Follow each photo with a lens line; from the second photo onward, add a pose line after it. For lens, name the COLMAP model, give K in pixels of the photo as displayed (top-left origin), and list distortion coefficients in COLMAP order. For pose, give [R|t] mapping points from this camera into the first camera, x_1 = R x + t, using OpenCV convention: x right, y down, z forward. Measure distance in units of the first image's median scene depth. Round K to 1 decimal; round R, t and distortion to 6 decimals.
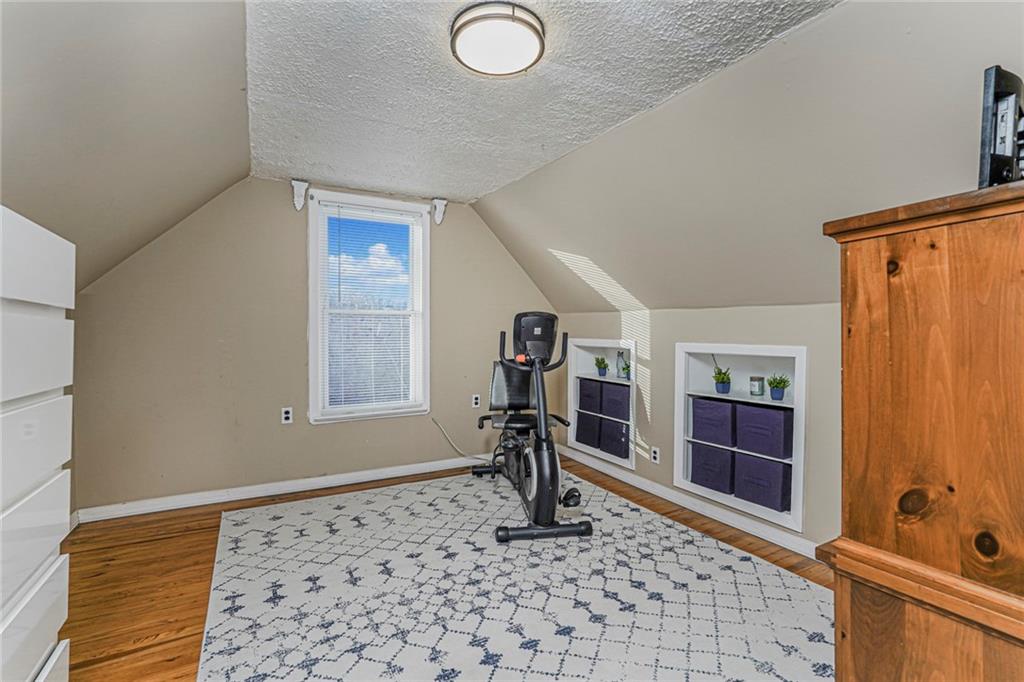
lens RADIAL K [[467.9, 0, 513.8], [0, 467.9, 343.7], [0, 0, 1]] dist [-0.002667, 0.010639]
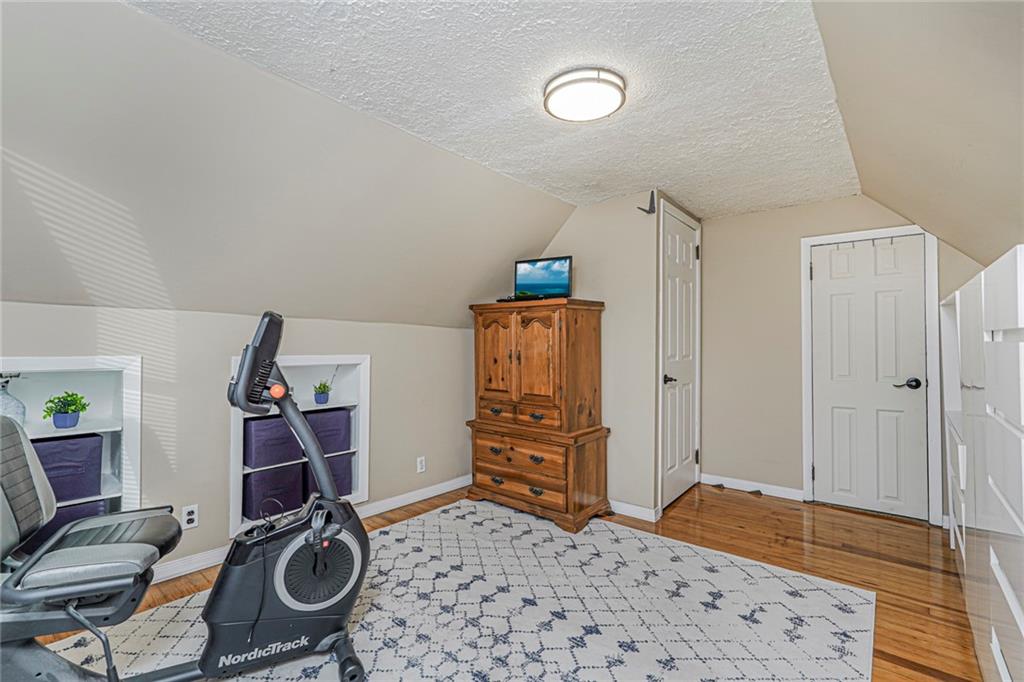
lens RADIAL K [[467.9, 0, 513.8], [0, 467.9, 343.7], [0, 0, 1]] dist [-0.002667, 0.010639]
pose [[-0.365285, -0.000641, 0.930896, -0.851181], [0.008598, 0.999955, 0.004062, -0.031444], [-0.930856, 0.009488, -0.365263, 1.288032]]
